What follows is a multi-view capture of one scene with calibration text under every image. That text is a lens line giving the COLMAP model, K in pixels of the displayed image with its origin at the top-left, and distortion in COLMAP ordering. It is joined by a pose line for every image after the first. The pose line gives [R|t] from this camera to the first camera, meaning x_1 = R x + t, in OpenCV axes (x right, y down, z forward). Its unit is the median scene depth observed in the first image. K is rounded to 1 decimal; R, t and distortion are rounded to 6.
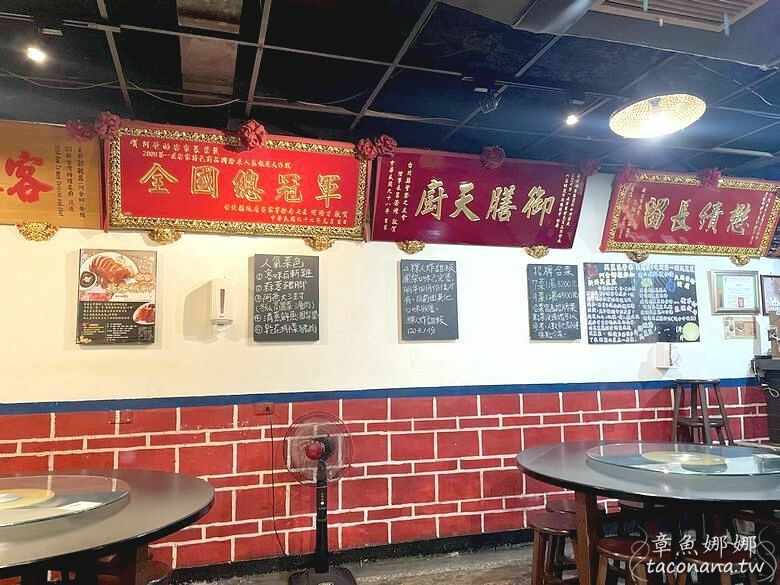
lens RADIAL K [[594.8, 0, 388.1], [0, 594.8, 294.0], [0, 0, 1]] dist [0.054426, -0.046712]
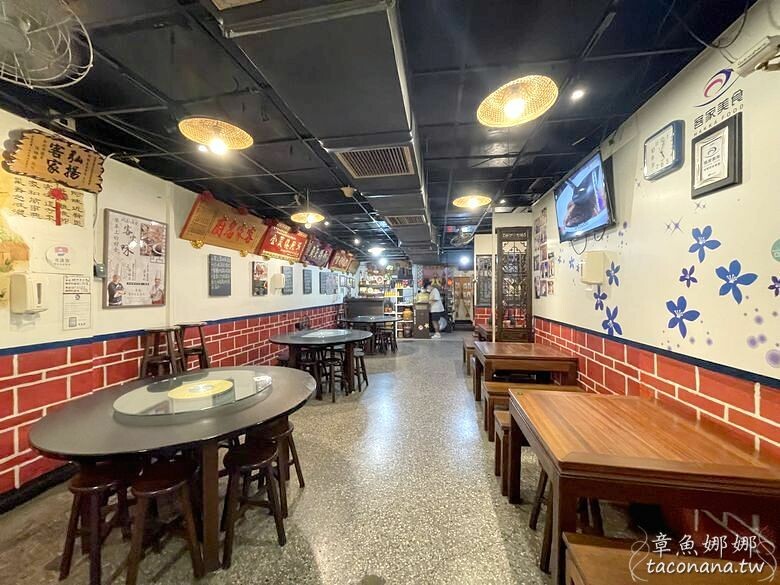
lens RADIAL K [[314.8, 0, 390.3], [0, 314.8, 290.8], [0, 0, 1]] dist [-0.004581, -0.000625]
pose [[0.436520, 0.012844, 0.899603, -1.359351], [-0.093257, 0.995158, 0.031043, -0.038082], [-0.894848, -0.097446, 0.435604, -0.192670]]
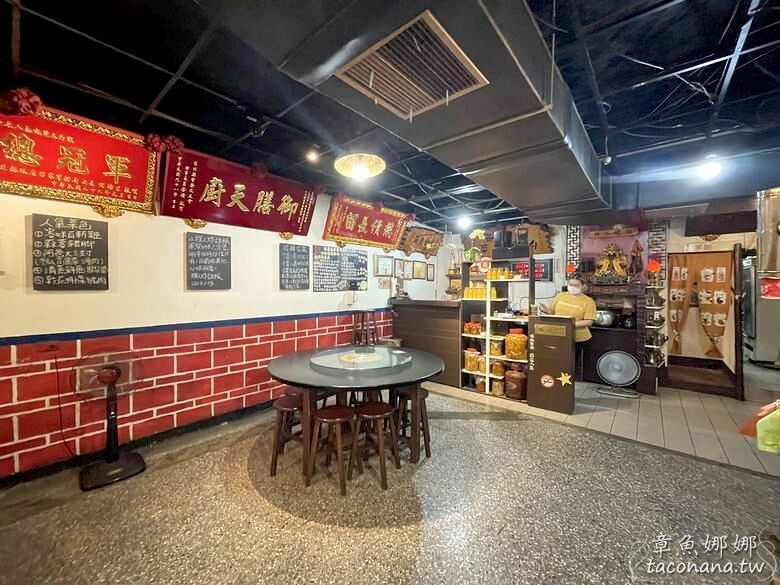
lens RADIAL K [[314.8, 0, 386.1], [0, 314.8, 289.9], [0, 0, 1]] dist [-0.004581, -0.000625]
pose [[0.845678, 0.013295, 0.533527, 0.026095], [-0.071526, 0.993494, 0.088617, -0.021816], [-0.528878, -0.113102, 0.841128, 0.124783]]
